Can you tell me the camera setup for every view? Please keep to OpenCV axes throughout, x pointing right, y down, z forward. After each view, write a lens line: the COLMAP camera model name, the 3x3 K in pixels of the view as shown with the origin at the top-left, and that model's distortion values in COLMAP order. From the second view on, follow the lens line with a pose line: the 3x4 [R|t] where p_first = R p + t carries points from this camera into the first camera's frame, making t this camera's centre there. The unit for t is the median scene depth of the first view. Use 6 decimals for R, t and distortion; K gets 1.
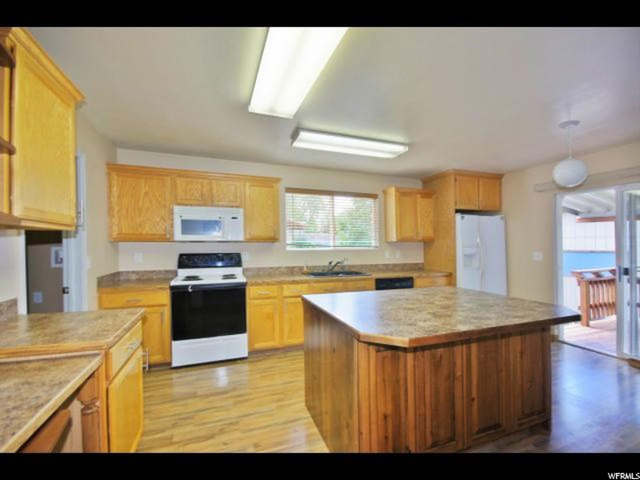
lens RADIAL K [[279.7, 0, 323.9], [0, 279.7, 257.7], [0, 0, 1]] dist [-0.000157, -0.000011]
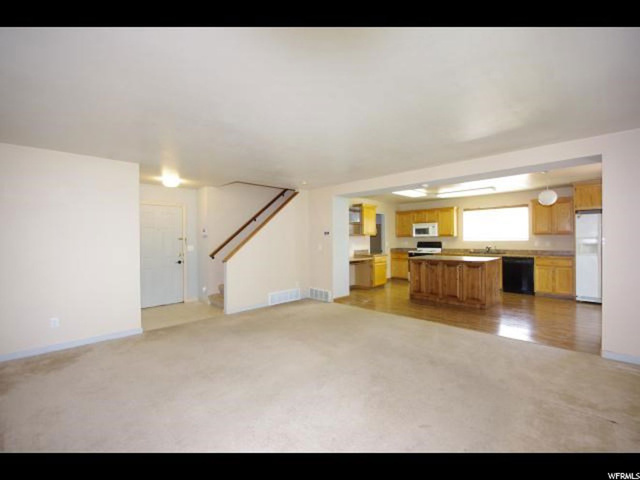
lens RADIAL K [[279.7, 0, 328.2], [0, 279.7, 237.1], [0, 0, 1]] dist [0.000484, -0.000037]
pose [[0.416993, -0.012776, -0.908820, 1.393492], [-0.035634, 0.998903, -0.030392, 0.047760], [0.908211, 0.045058, 0.416080, -0.765840]]
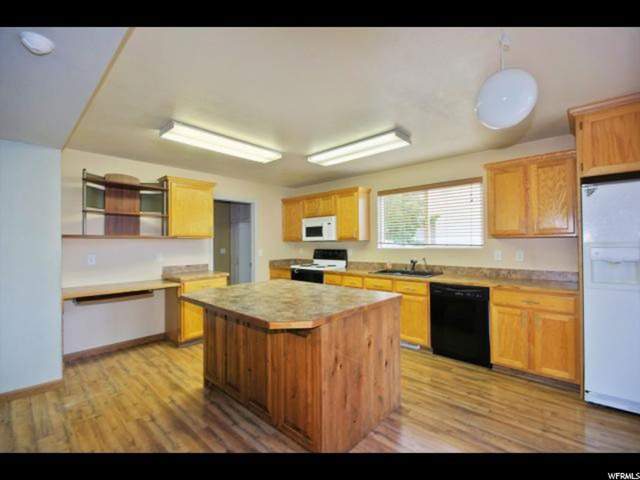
lens RADIAL K [[284.2, 0, 327.8], [0, 284.2, 238.9], [0, 0, 1]] dist [0.000389, 0.000131]
pose [[0.456241, -0.018358, -0.889667, 0.855813], [-0.034918, 0.998648, -0.038514, -0.013078], [0.889171, 0.048637, 0.454983, 0.342256]]
